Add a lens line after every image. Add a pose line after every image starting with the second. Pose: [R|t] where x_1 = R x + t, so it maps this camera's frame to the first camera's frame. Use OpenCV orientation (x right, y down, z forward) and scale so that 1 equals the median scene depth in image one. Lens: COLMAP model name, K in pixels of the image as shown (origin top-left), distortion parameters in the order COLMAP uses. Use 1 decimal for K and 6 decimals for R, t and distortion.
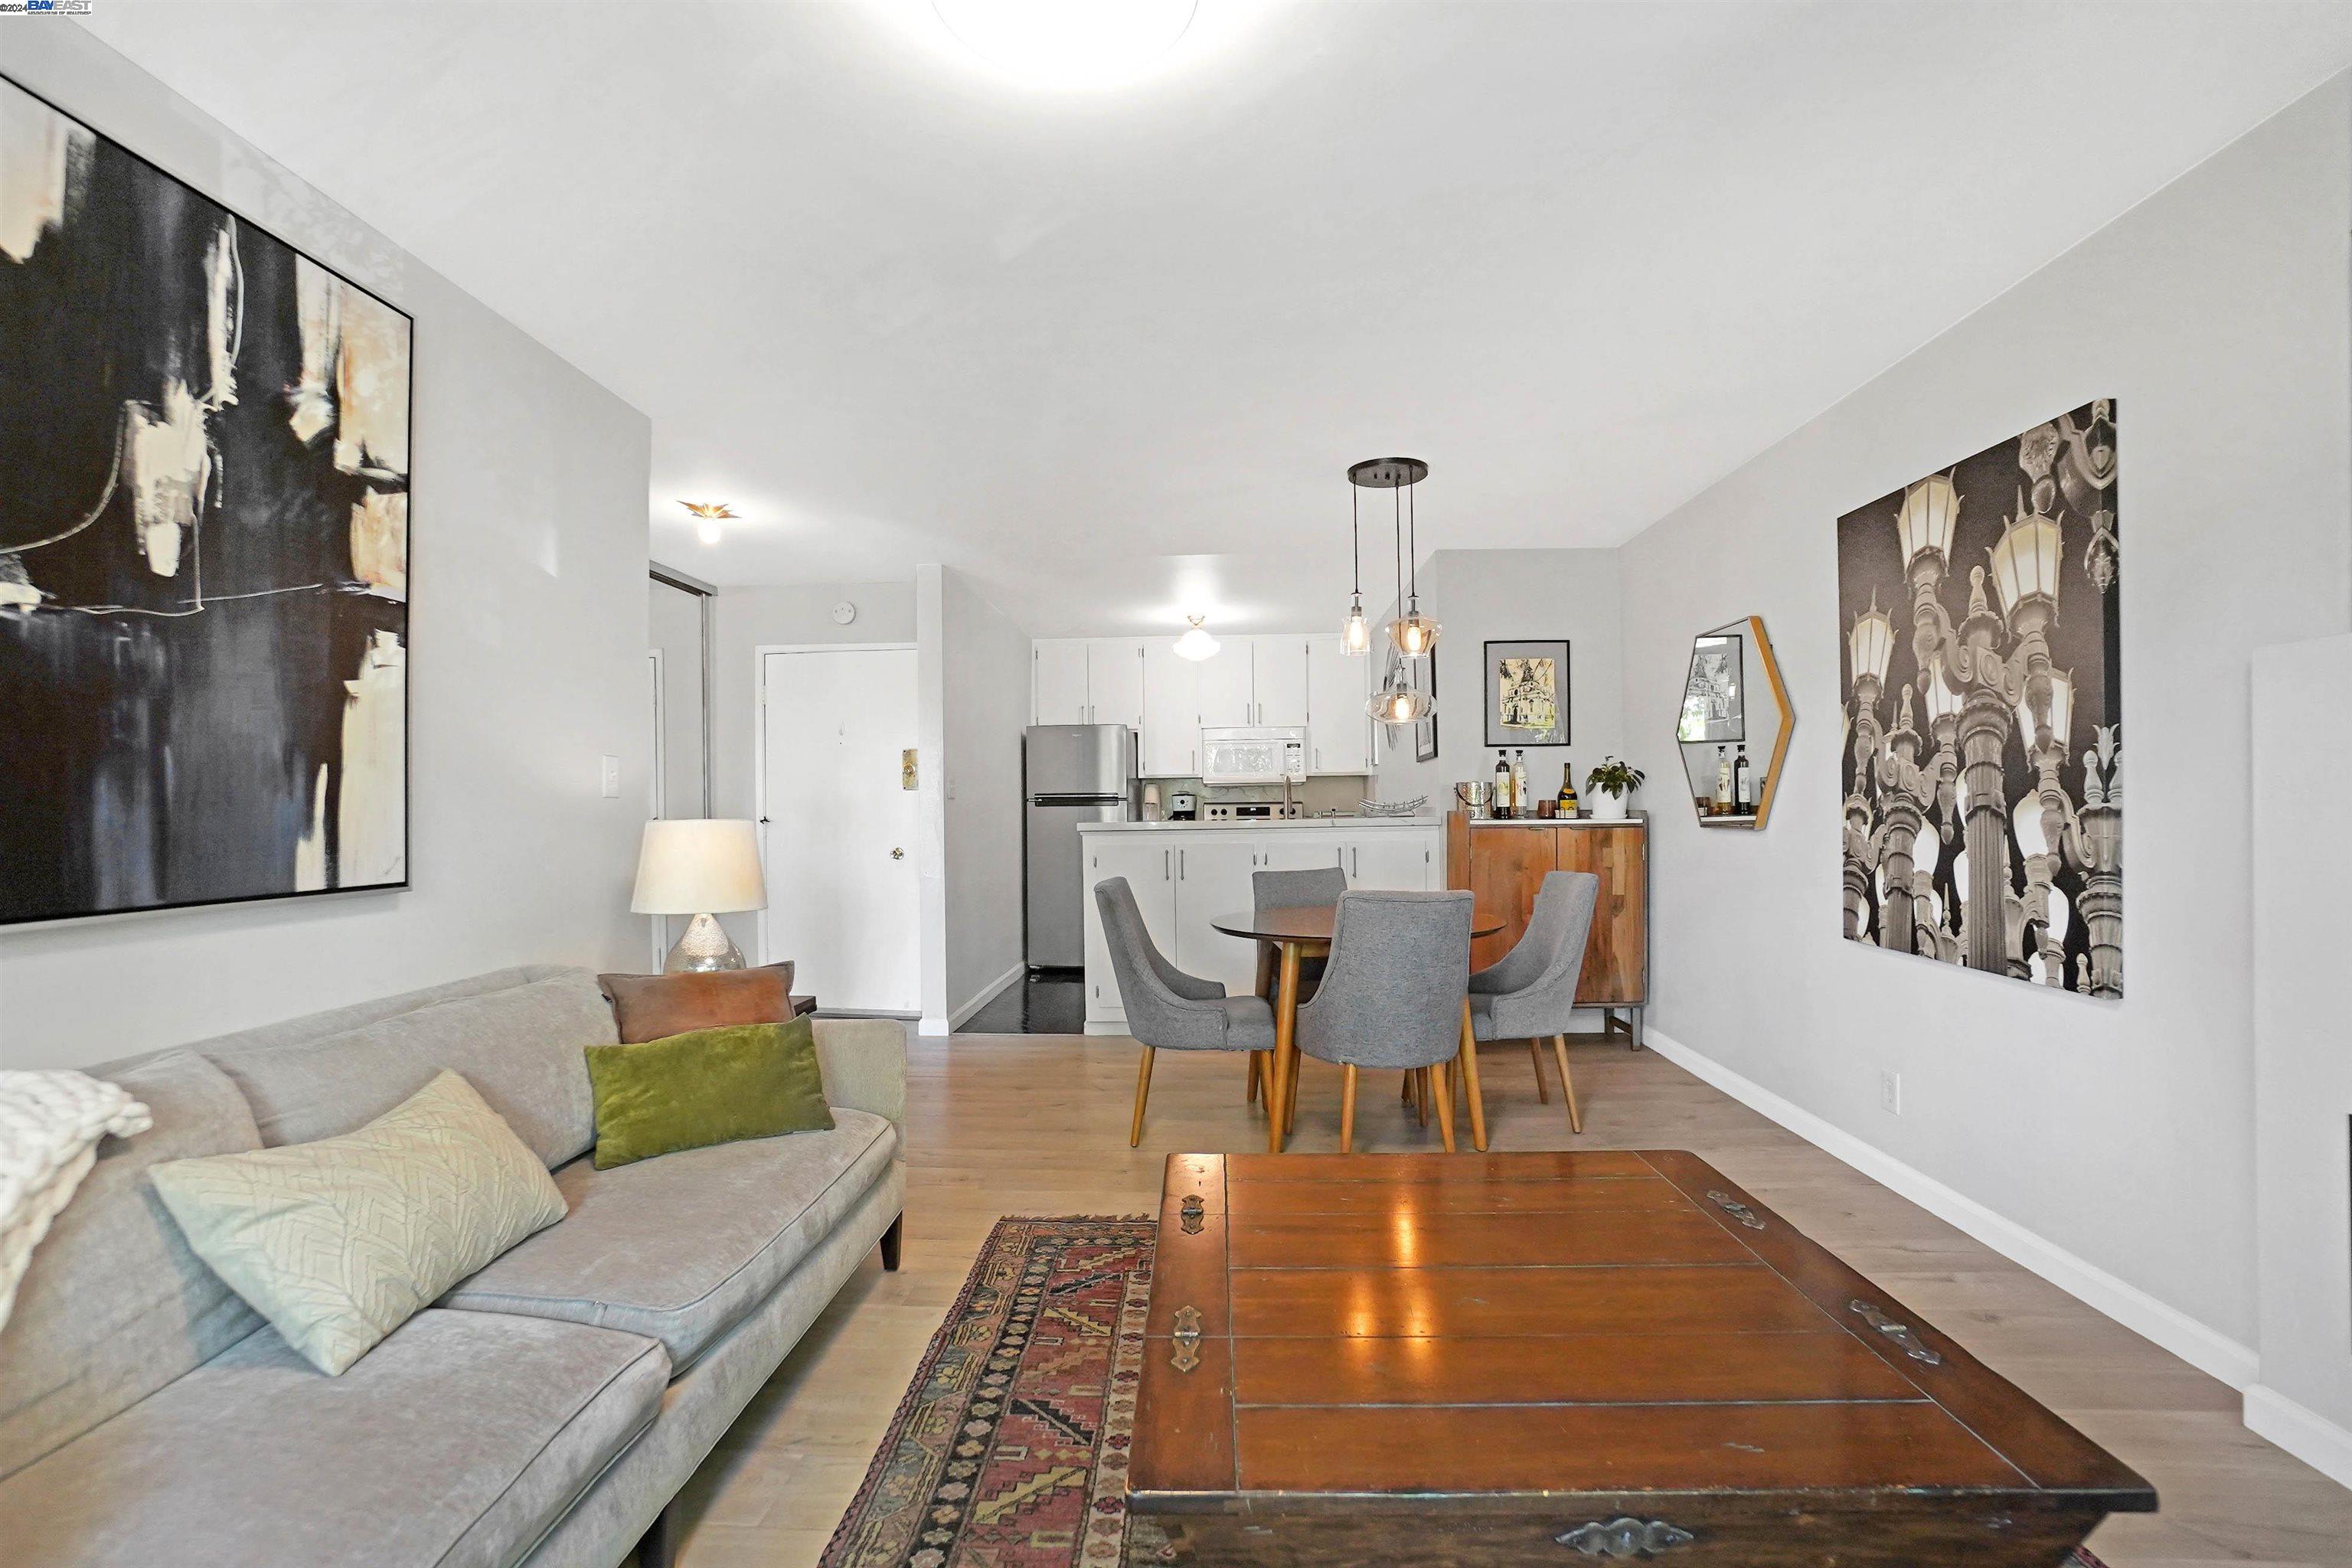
lens RADIAL K [[1051.0, 0, 1166.9], [0, 1051.0, 785.8], [0, 0, 1]] dist [-0.054099, 0.016691]
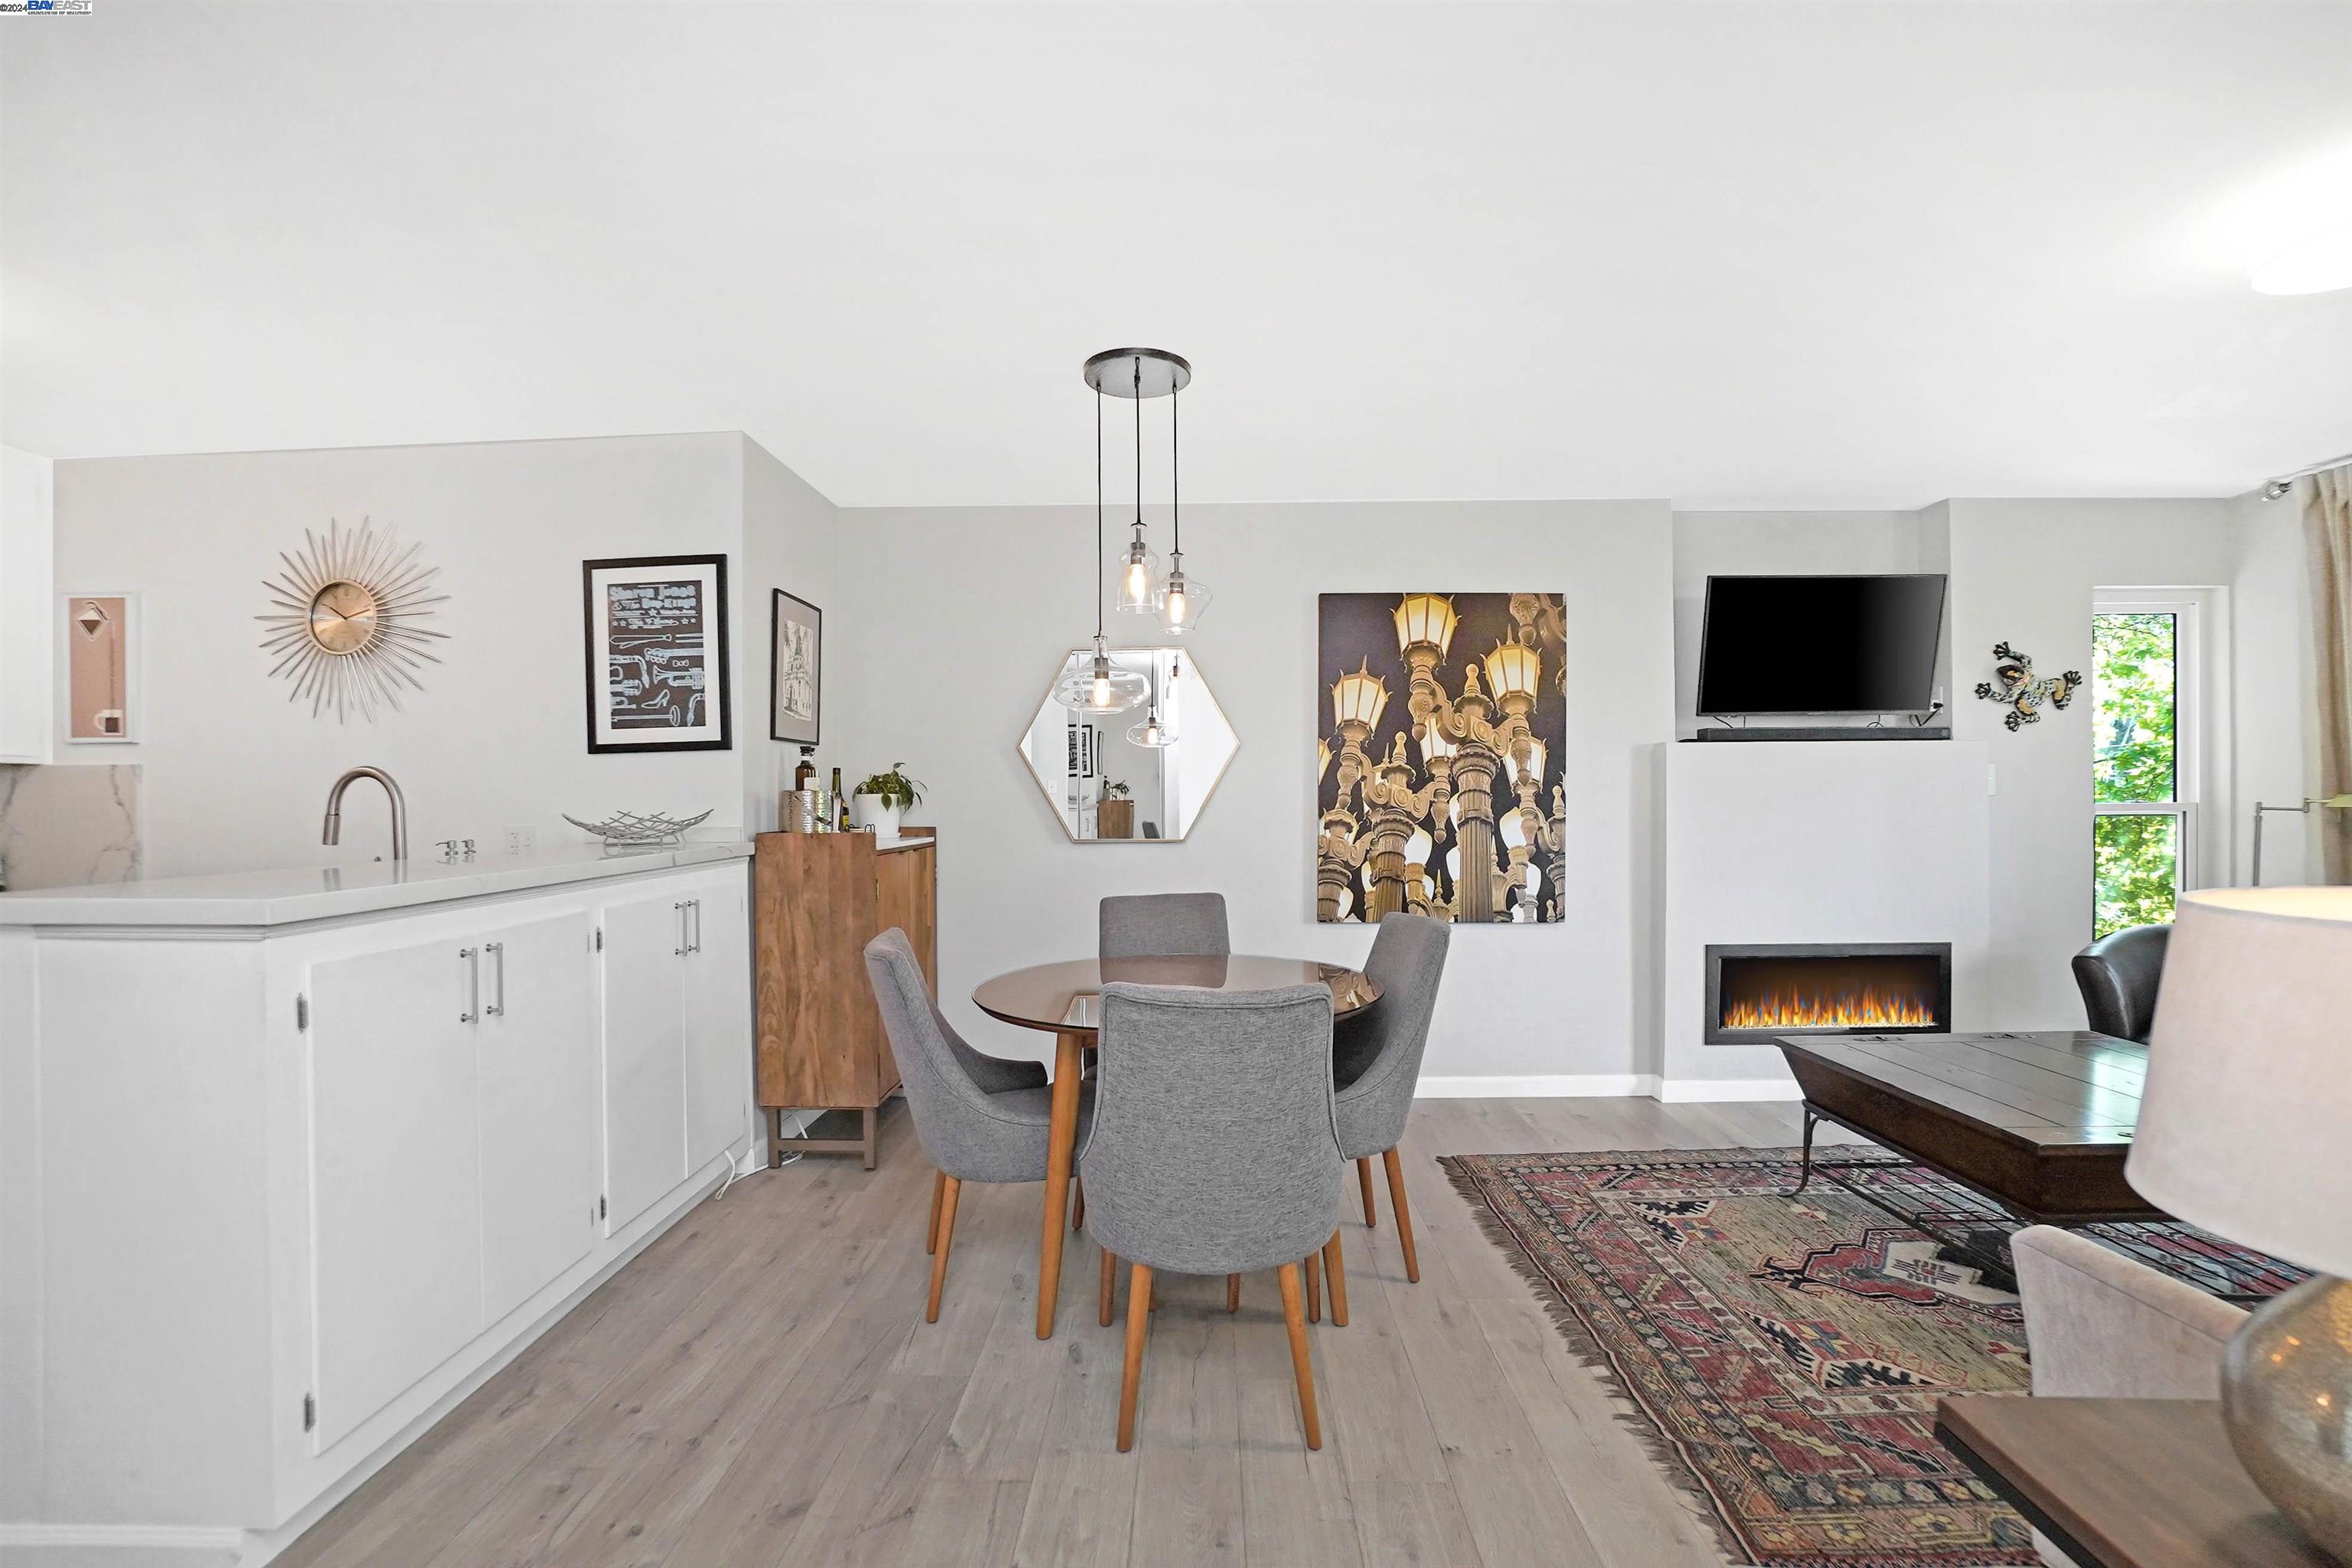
lens RADIAL K [[1051.0, 0, 1178.4], [0, 1051.0, 799.9], [0, 0, 1]] dist [-0.054099, 0.016691]
pose [[-0.035602, 0.010399, 0.999312, -0.746197], [-0.009545, 0.999897, -0.010746, 0.013713], [-0.999320, -0.009921, -0.035500, 1.419874]]
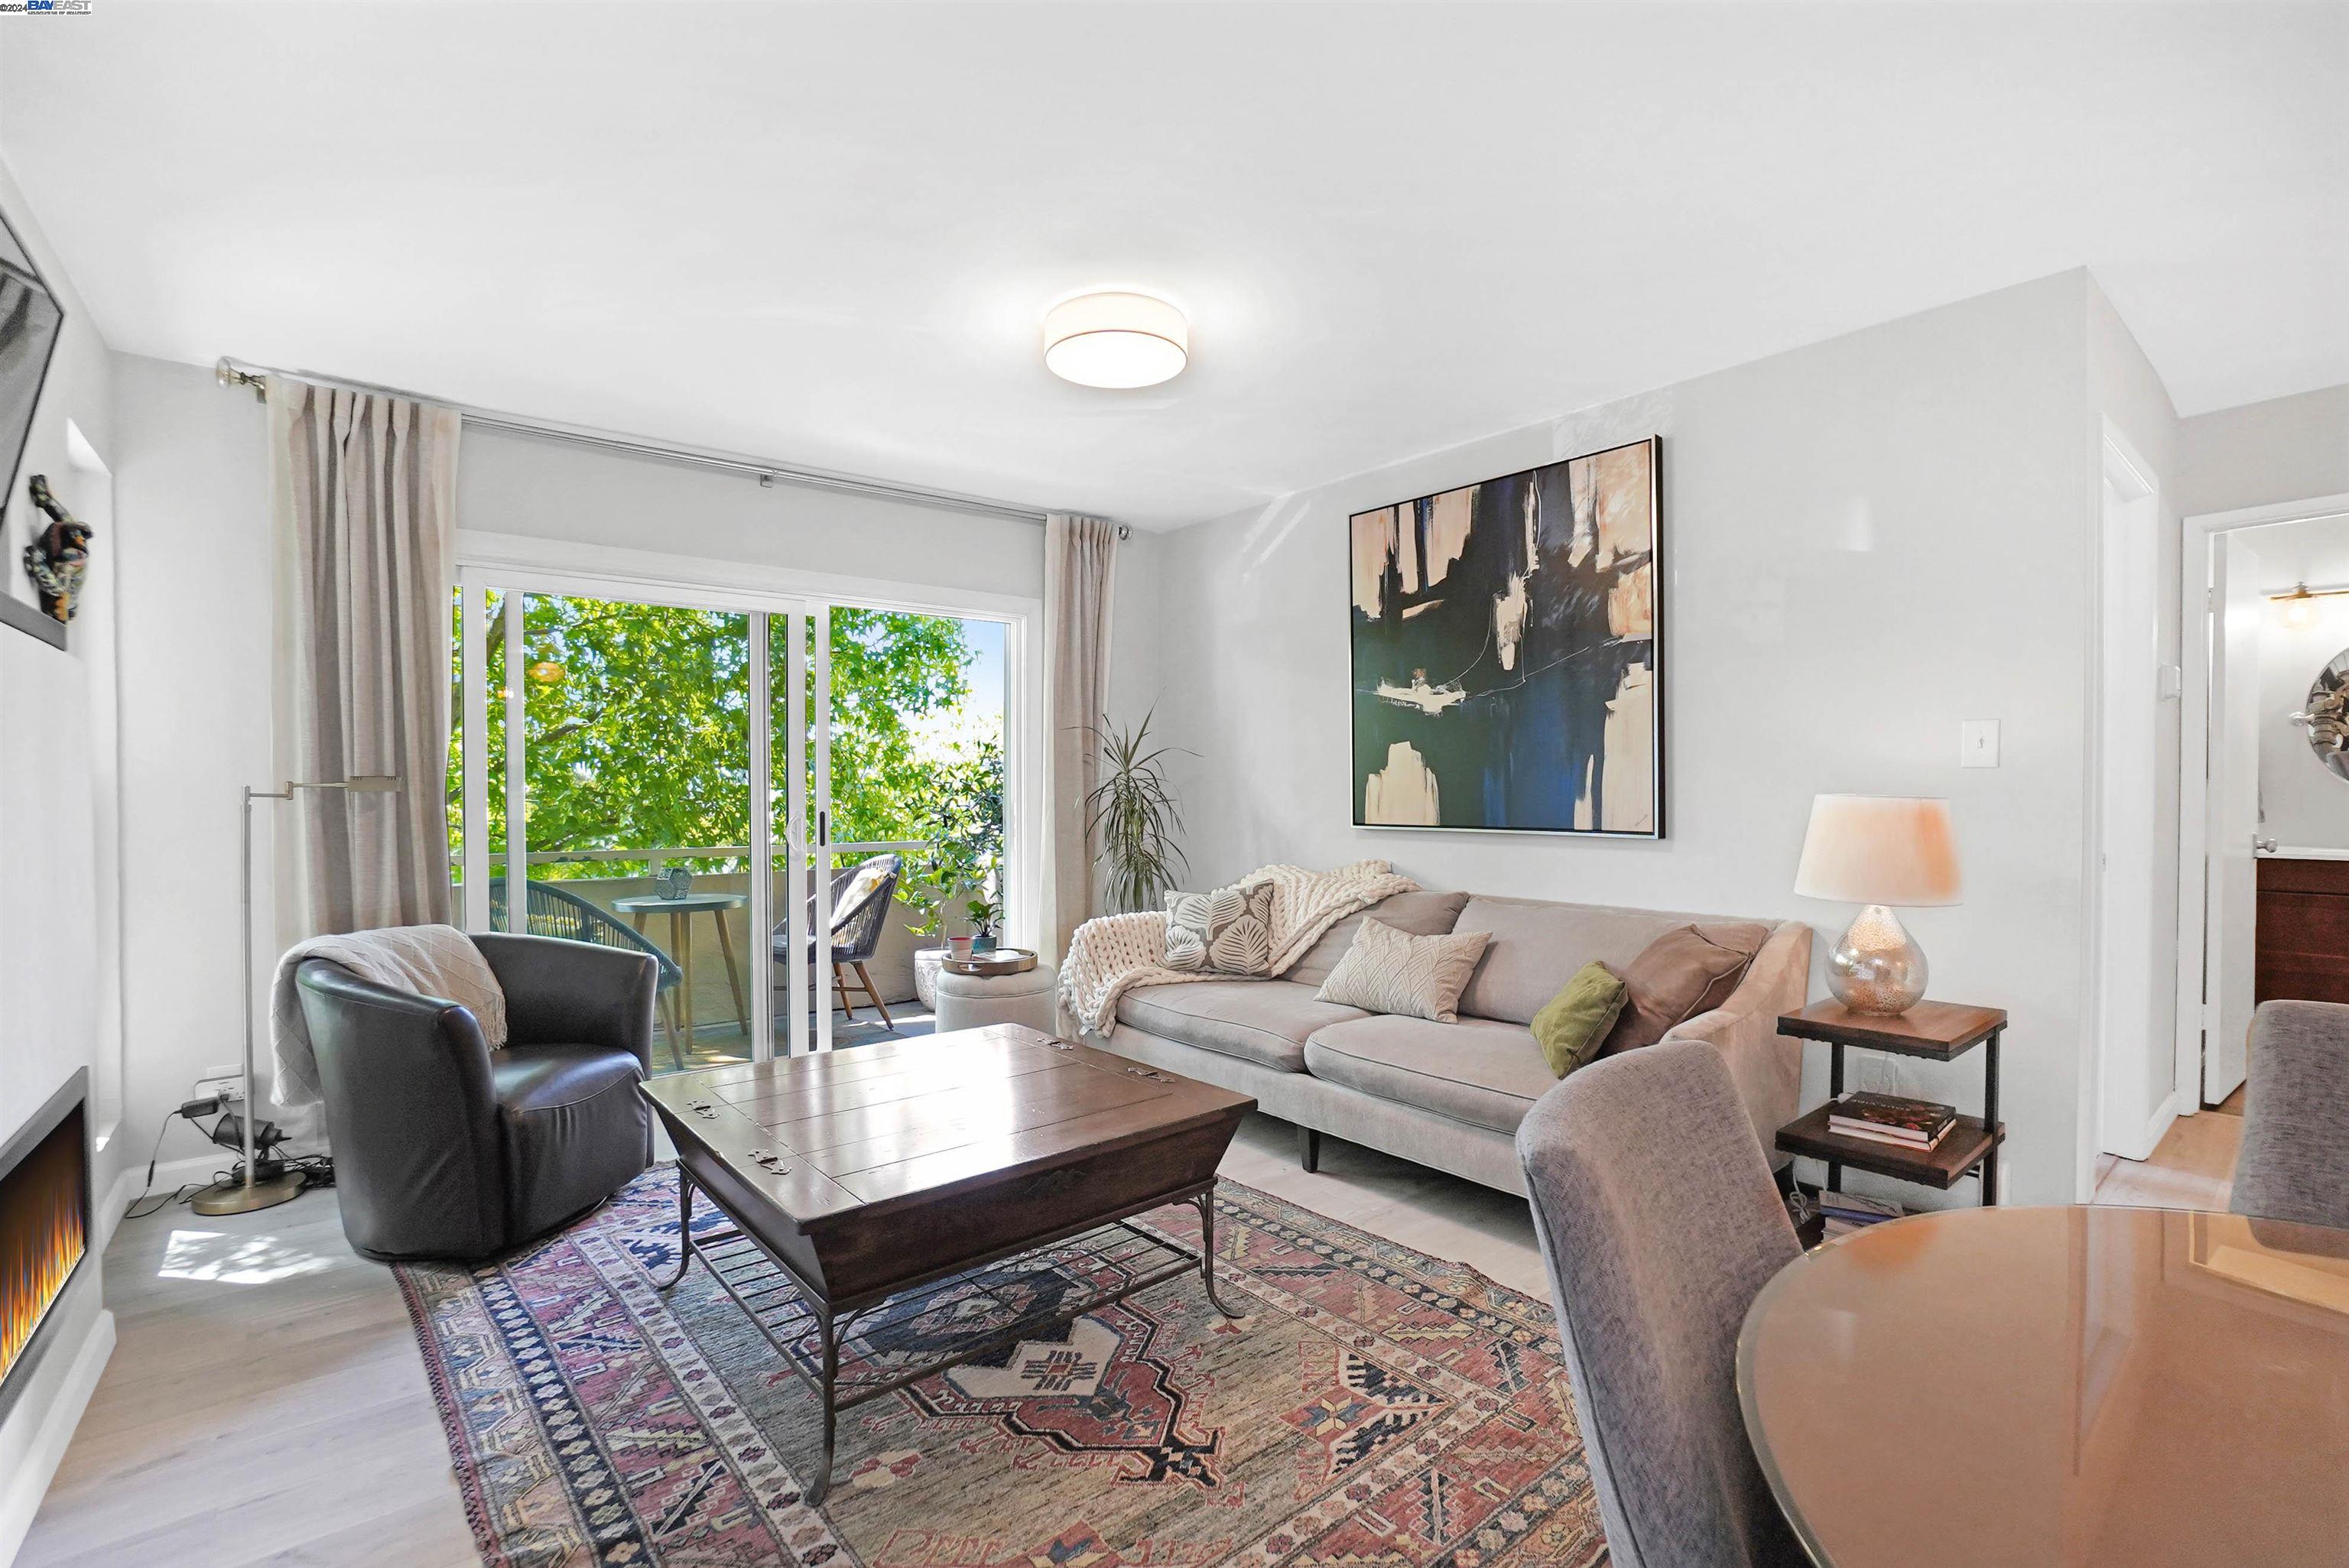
lens RADIAL K [[1049.5, 0, 1179.2], [0, 1049.5, 791.4], [0, 0, 1]] dist [-0.054099, 0.016691]
pose [[-0.734209, 0.017064, -0.678709, 0.599384], [0.024450, 0.999700, -0.001315, 0.017565], [0.678483, -0.017560, -0.734406, 1.307654]]
